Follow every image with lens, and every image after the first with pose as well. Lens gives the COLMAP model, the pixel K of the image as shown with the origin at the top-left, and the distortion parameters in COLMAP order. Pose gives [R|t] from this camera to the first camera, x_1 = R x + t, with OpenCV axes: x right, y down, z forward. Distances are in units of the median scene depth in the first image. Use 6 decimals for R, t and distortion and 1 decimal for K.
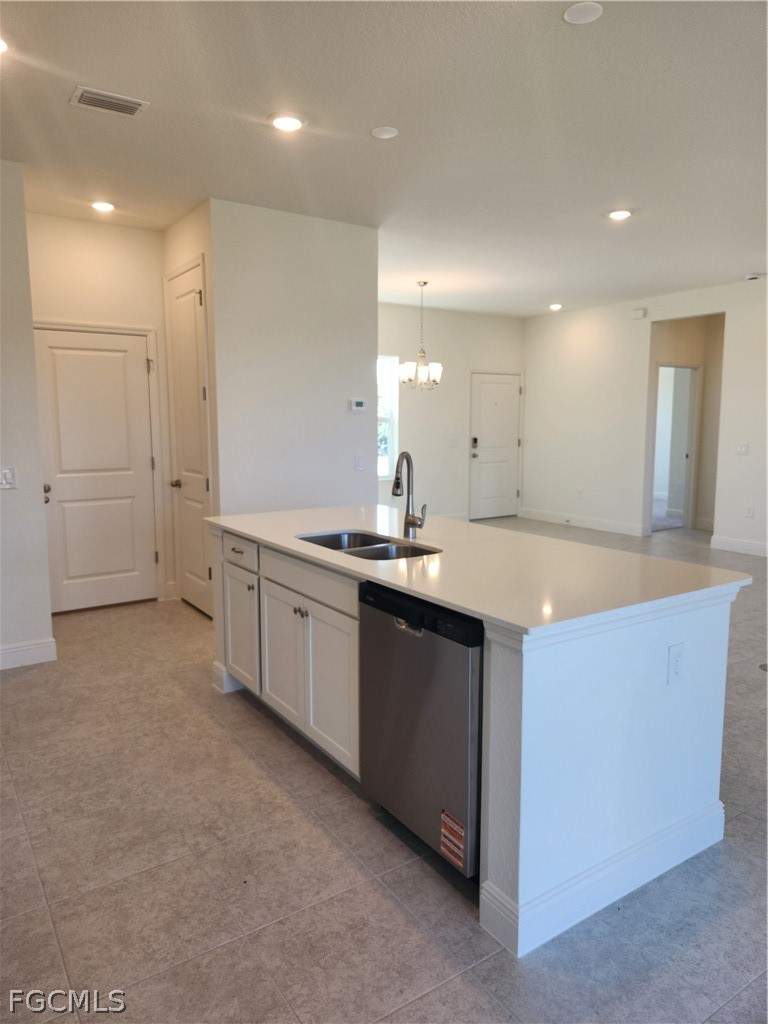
lens RADIAL K [[692.8, 0, 384.0], [0, 692.8, 512.0], [0, 0, 1]] dist [0.060997, -0.053529]
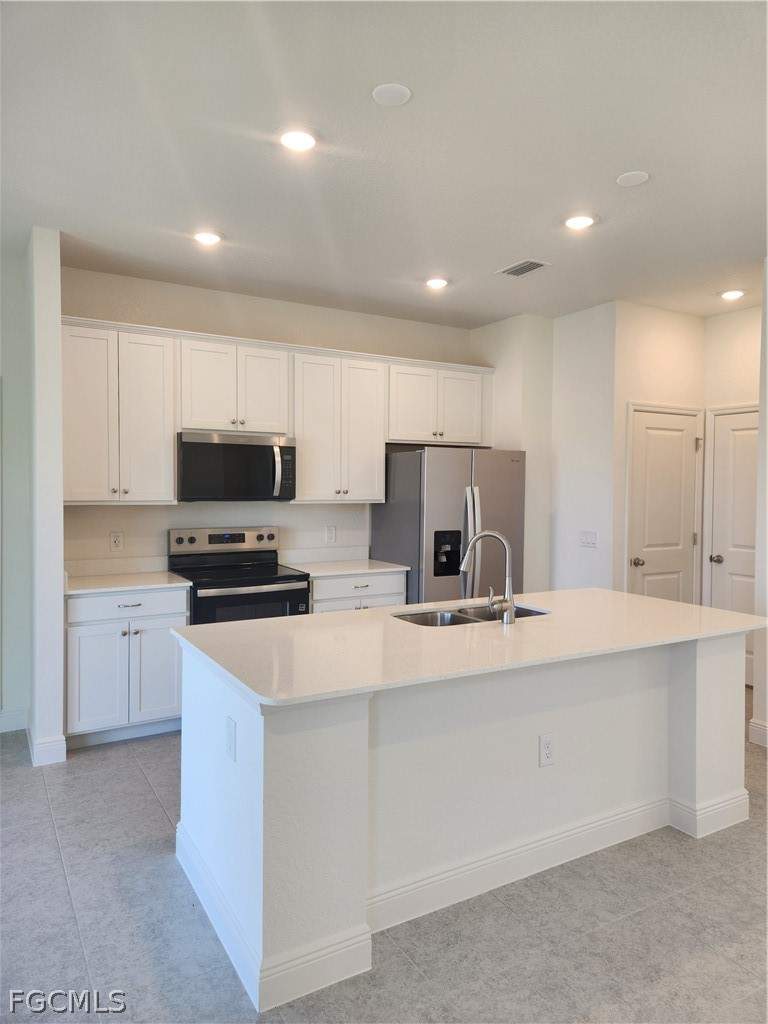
lens RADIAL K [[692.8, 0, 384.0], [0, 692.8, 512.0], [0, 0, 1]] dist [0.060997, -0.053529]
pose [[-0.059597, 0.036961, -0.997538, 1.476862], [-0.142007, 0.988837, 0.045123, -0.194718], [0.988070, 0.144347, -0.053683, 1.285080]]
